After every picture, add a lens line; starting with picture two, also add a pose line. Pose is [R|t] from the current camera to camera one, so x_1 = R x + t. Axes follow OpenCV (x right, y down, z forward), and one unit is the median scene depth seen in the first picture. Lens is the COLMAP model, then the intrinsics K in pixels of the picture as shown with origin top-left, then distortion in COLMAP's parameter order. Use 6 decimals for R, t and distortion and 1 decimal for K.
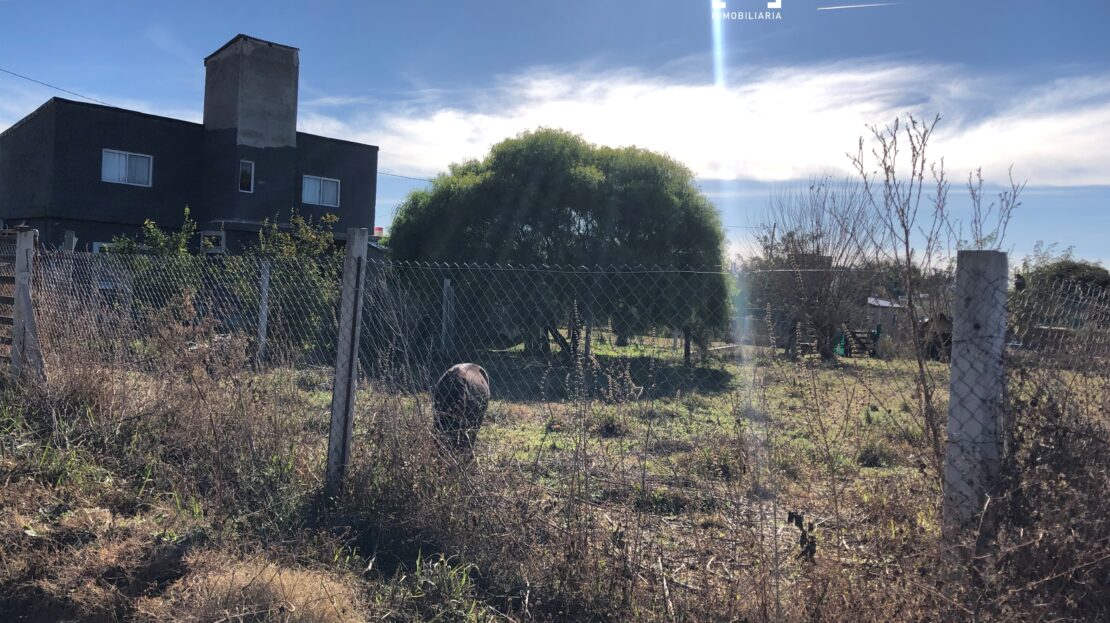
lens RADIAL K [[1139.0, 0, 548.9], [0, 1139.0, 313.7], [0, 0, 1]] dist [0.112206, -0.340720]
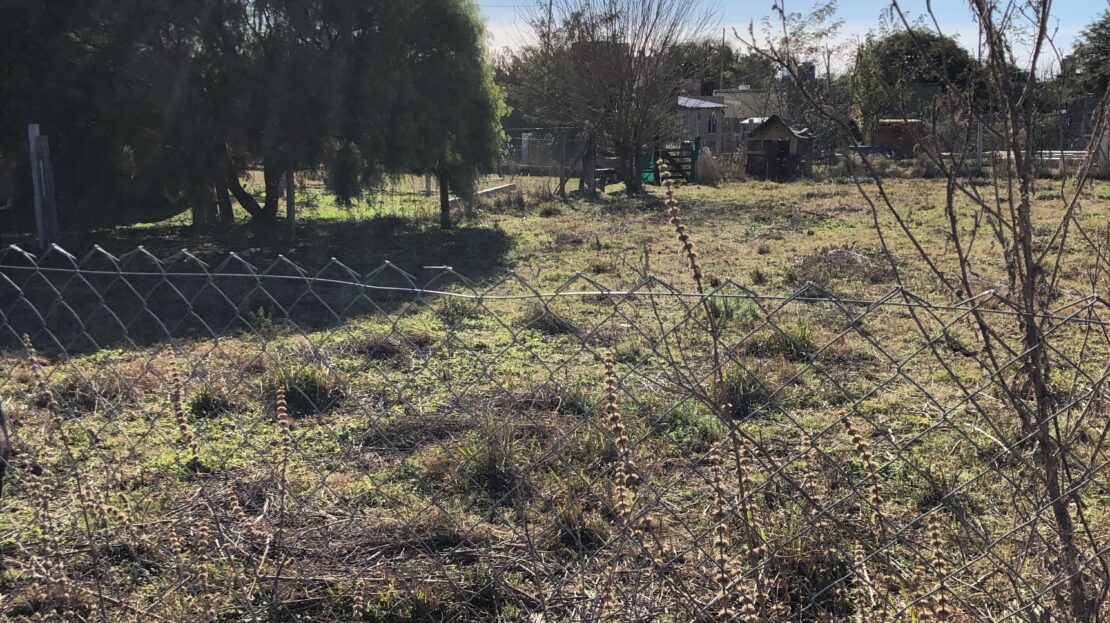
lens RADIAL K [[1109.1, 0, 553.6], [0, 1109.1, 311.2], [0, 0, 1]] dist [0.148233, -0.464043]
pose [[0.977461, -0.098030, 0.186976, 0.059149], [0.059669, 0.977828, 0.200730, -0.037021], [-0.202508, -0.185049, 0.961638, 0.360314]]
